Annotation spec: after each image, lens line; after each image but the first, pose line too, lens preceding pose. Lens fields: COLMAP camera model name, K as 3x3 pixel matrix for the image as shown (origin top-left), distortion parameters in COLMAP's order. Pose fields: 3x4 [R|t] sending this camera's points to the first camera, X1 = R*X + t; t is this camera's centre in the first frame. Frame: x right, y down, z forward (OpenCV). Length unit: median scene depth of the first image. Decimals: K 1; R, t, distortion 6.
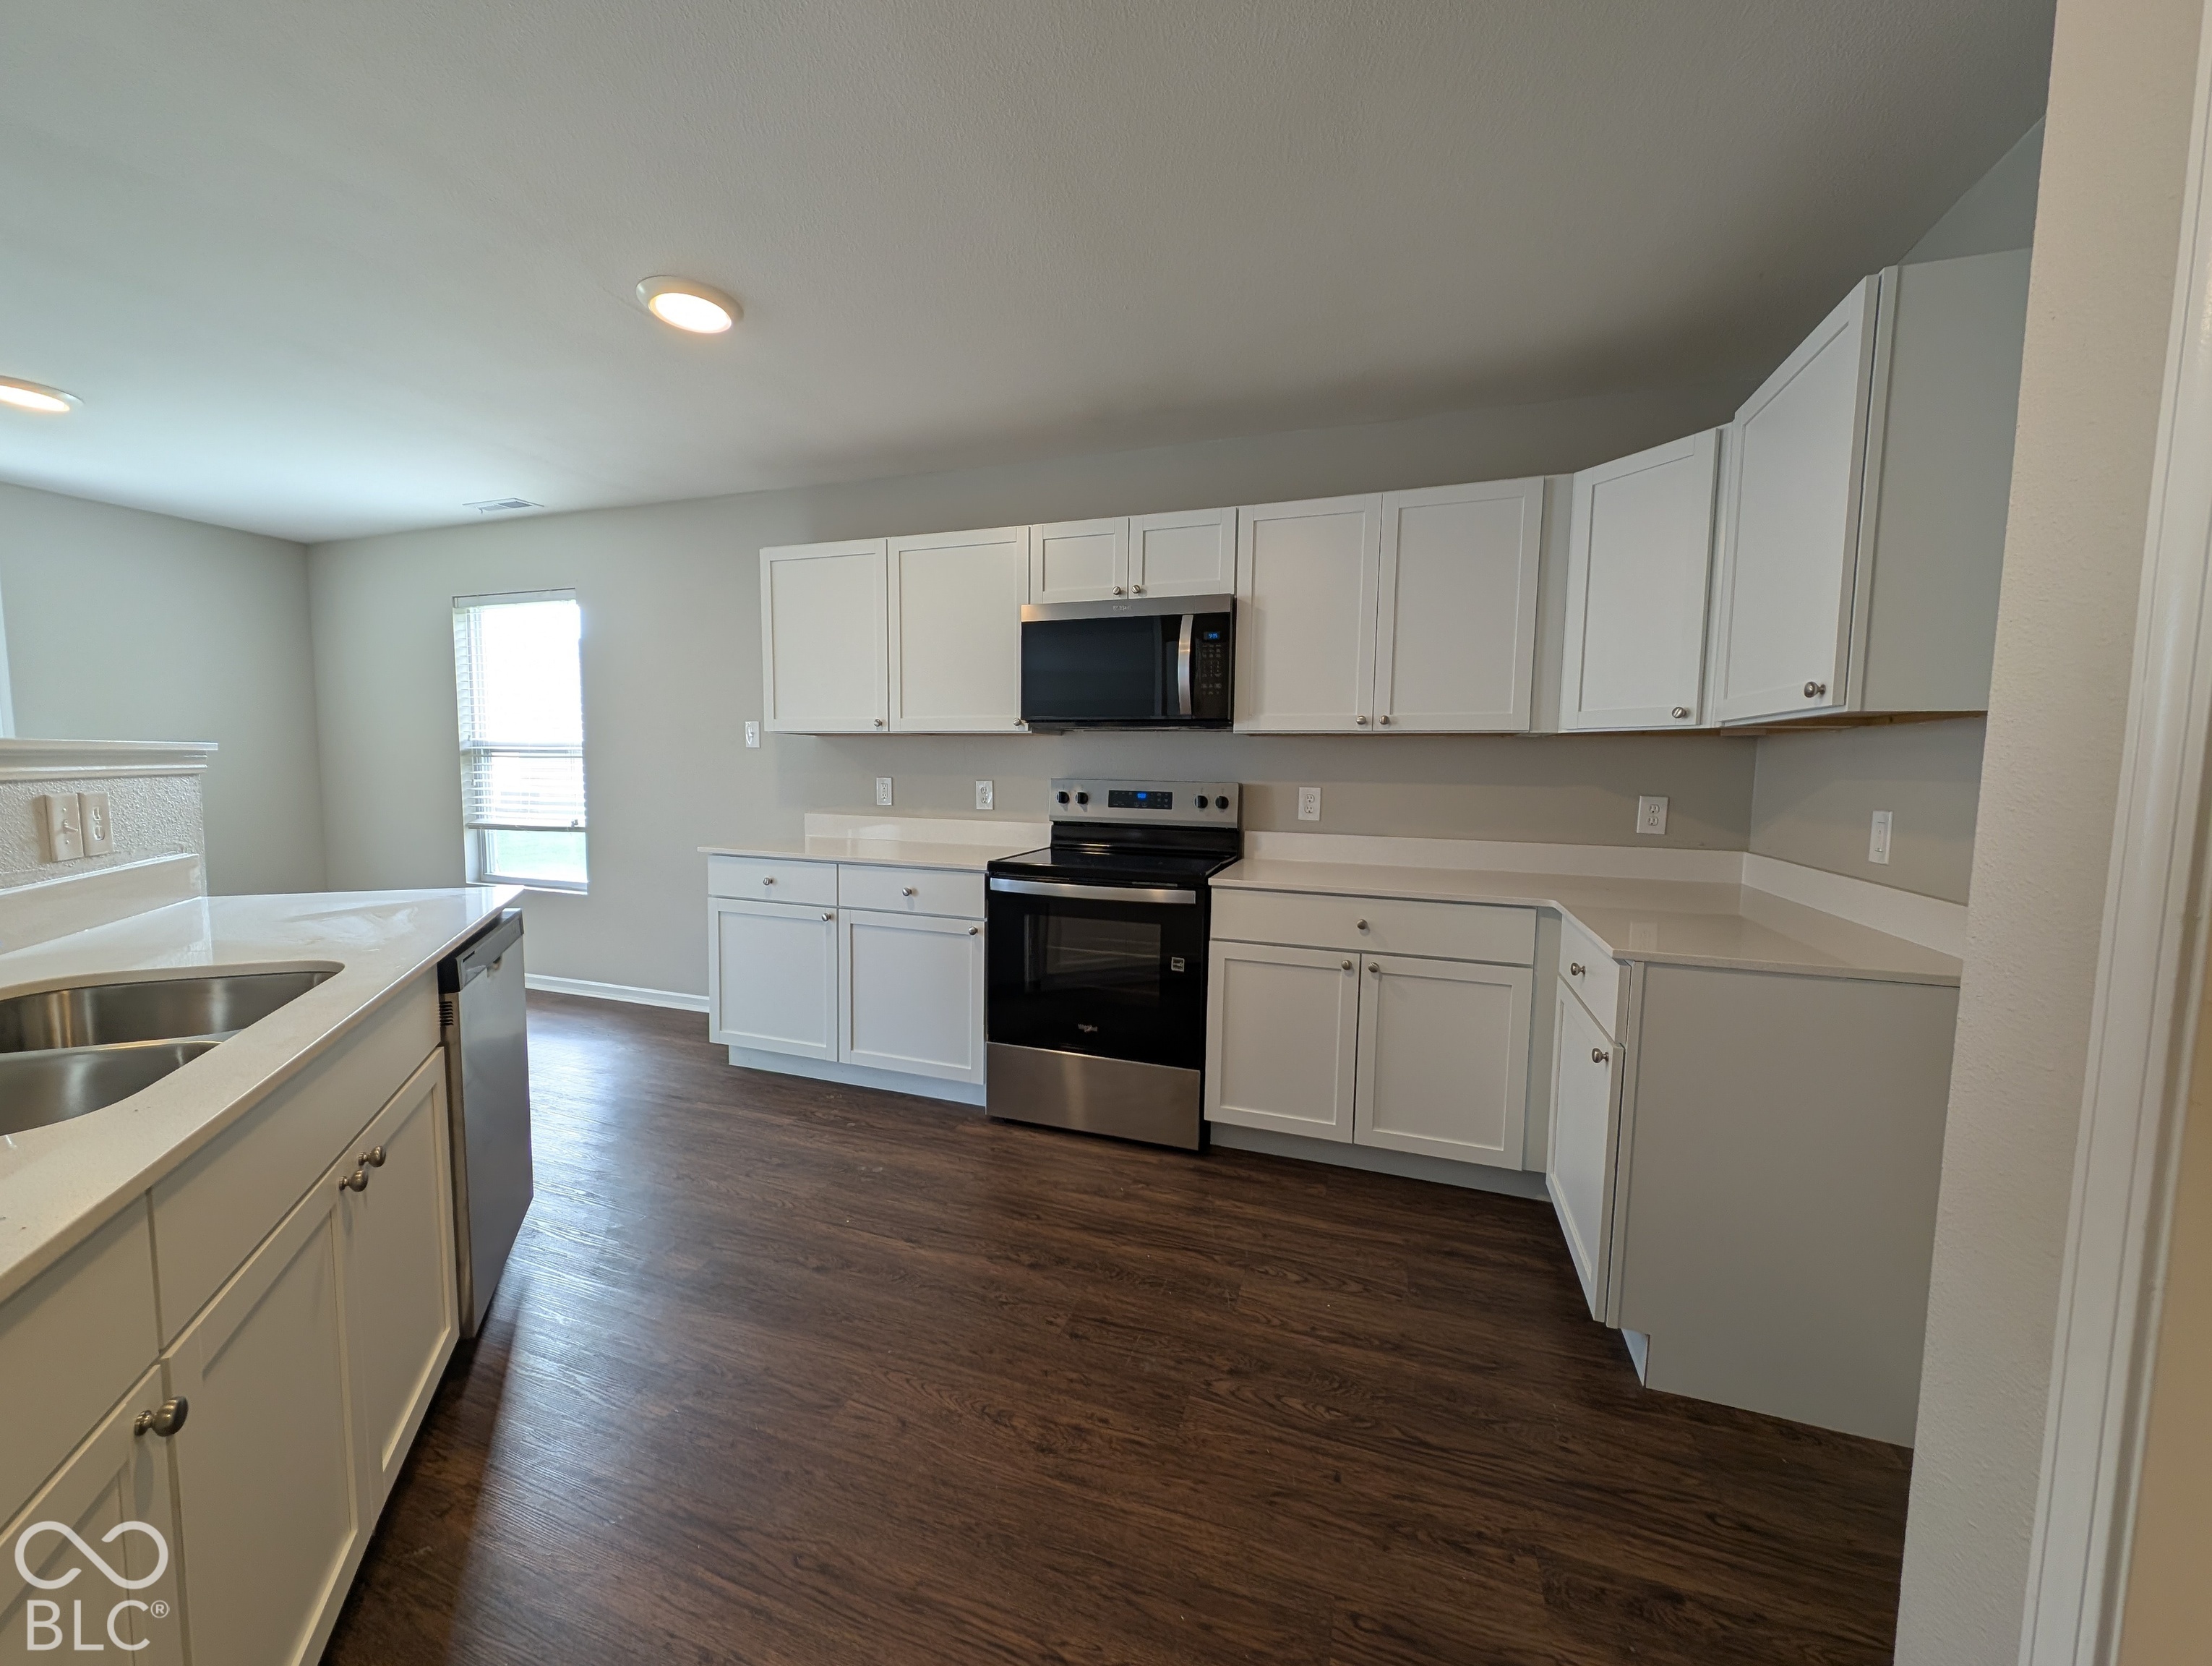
lens RADIAL K [[824.6, 0, 1110.0], [0, 824.6, 824.6], [0, 0, 1]] dist [0.001303, 0.000040]
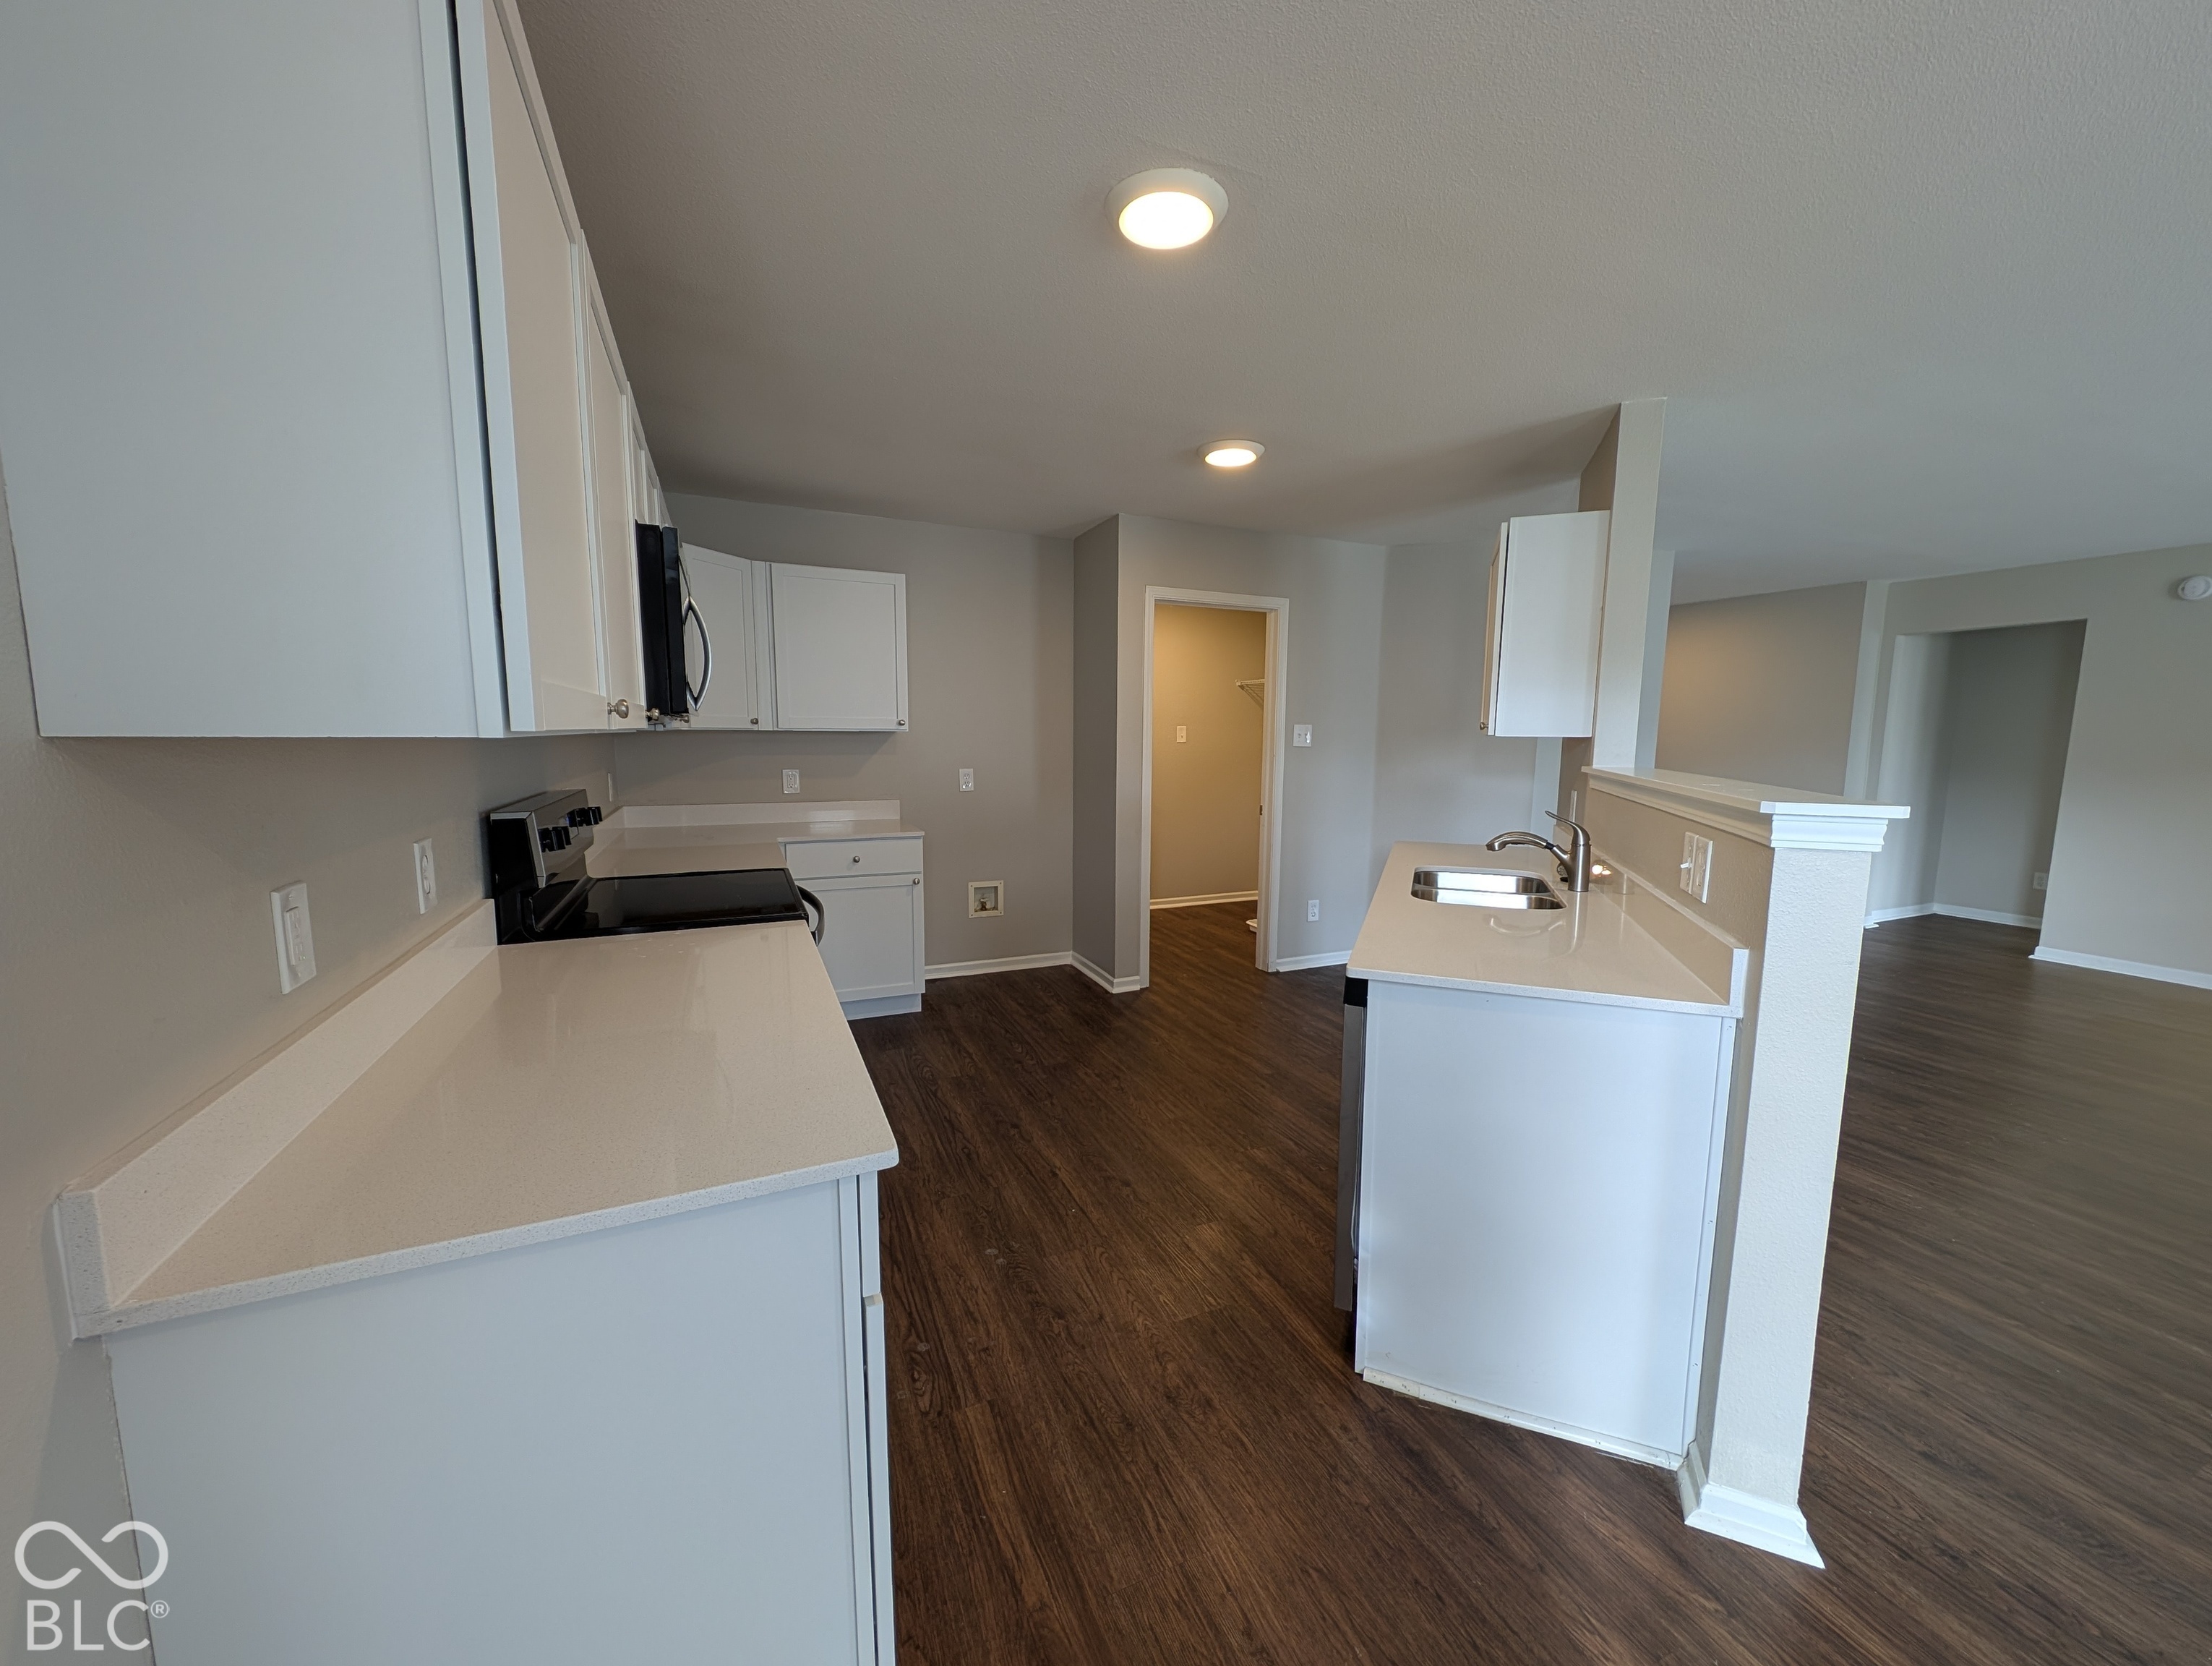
lens RADIAL K [[824.6, 0, 1104.4], [0, 824.6, 829.2], [0, 0, 1]] dist [0.001303, 0.000040]
pose [[-0.675180, -0.105043, 0.730135, -1.161162], [0.044163, 0.982277, 0.182157, -0.207342], [-0.736329, 0.155234, -0.658575, 1.734453]]
